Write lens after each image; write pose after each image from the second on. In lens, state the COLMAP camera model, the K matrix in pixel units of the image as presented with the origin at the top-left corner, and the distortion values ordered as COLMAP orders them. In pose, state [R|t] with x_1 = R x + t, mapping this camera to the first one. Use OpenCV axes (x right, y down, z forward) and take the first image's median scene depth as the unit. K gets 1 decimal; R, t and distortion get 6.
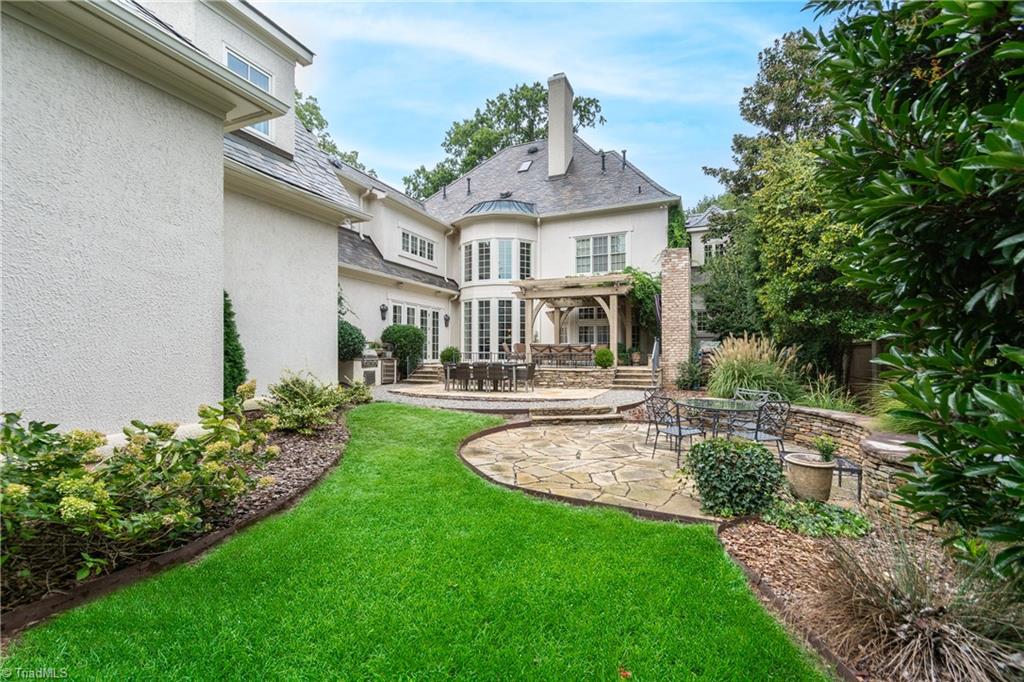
lens RADIAL K [[448.9, 0, 511.3], [0, 448.9, 343.3], [0, 0, 1]] dist [0.011111, -0.000512]
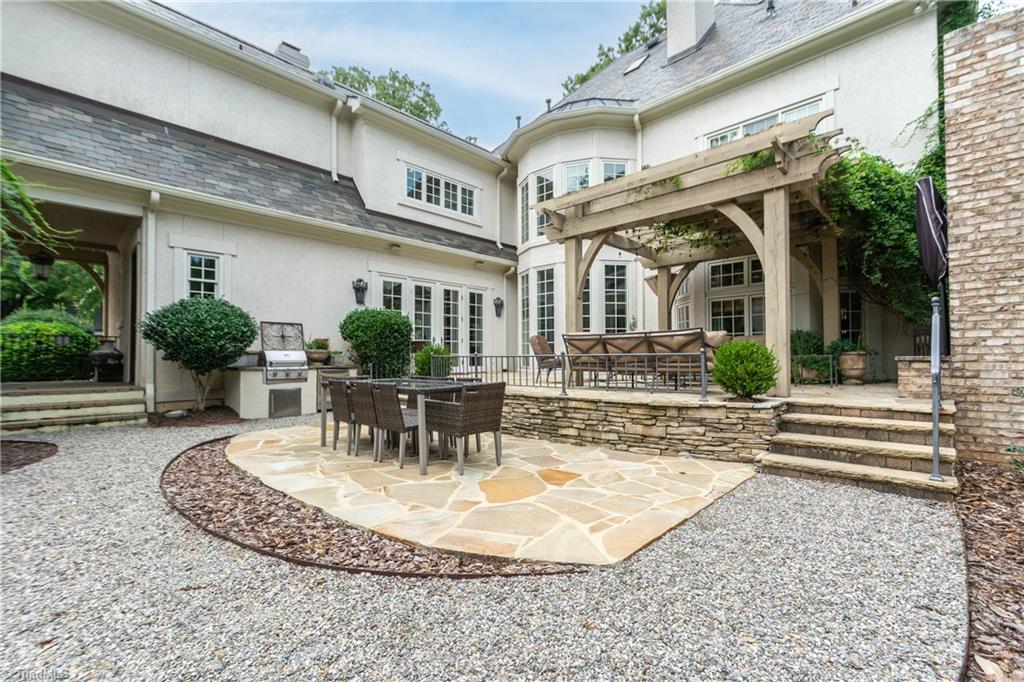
lens RADIAL K [[448.9, 0, 511.2], [0, 448.9, 346.2], [0, 0, 1]] dist [0.011111, -0.000512]
pose [[0.932691, -0.015411, -0.360346, 0.122196], [0.014790, 0.999881, -0.004479, 0.011047], [0.360372, -0.001152, 0.932808, 0.452281]]
